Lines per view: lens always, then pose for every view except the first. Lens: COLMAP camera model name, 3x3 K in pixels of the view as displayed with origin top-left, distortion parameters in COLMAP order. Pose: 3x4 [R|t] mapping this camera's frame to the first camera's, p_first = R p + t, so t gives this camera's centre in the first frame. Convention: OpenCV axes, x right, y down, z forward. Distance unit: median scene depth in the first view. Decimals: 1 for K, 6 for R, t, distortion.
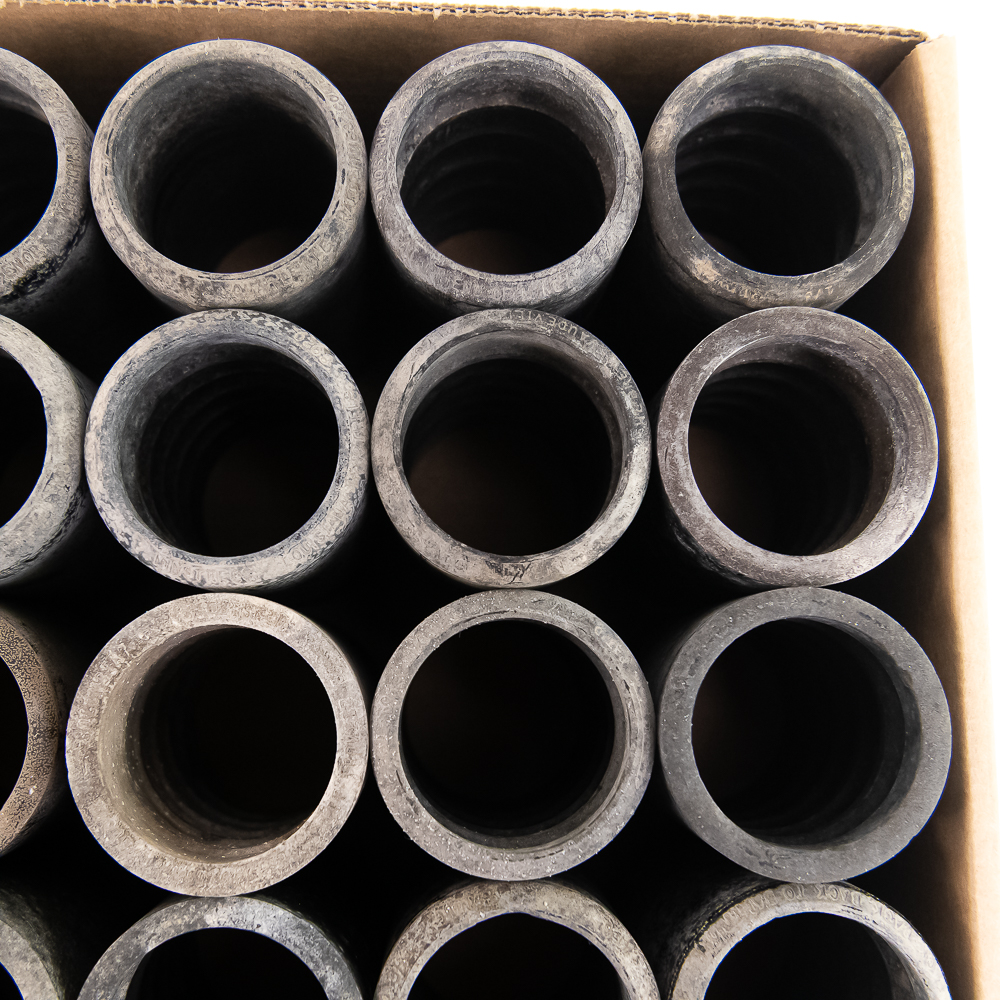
lens RADIAL K [[1271.3, 0, 500.0], [0, 1271.3, 500.0], [0, 0, 1]] dist [-0.002965, -0.004162]
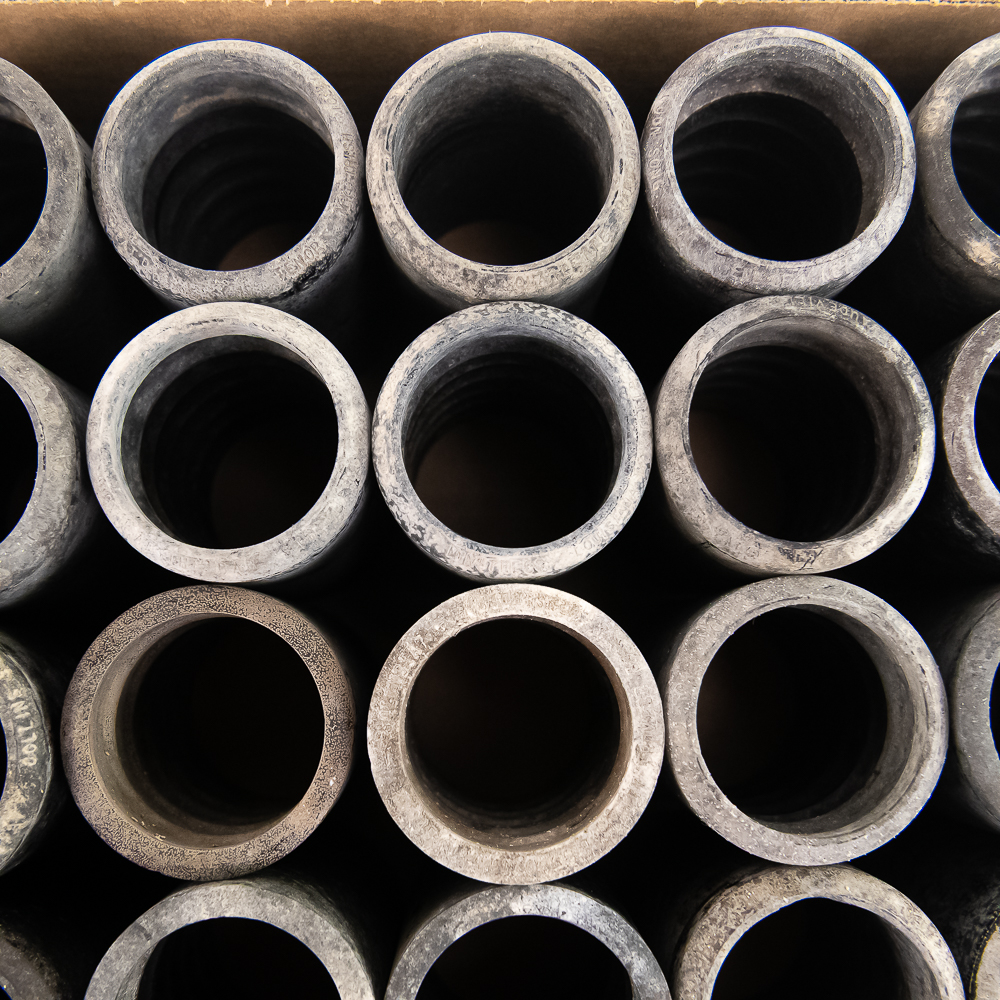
lens RADIAL K [[1271.3, 0, 500.0], [0, 1271.3, 500.0], [0, 0, 1]] dist [-0.002965, -0.004162]
pose [[0.999581, -0.017189, -0.023270, -0.203776], [0.017369, 0.999821, 0.007563, -0.000916], [0.023136, -0.007964, 0.999701, -0.006086]]
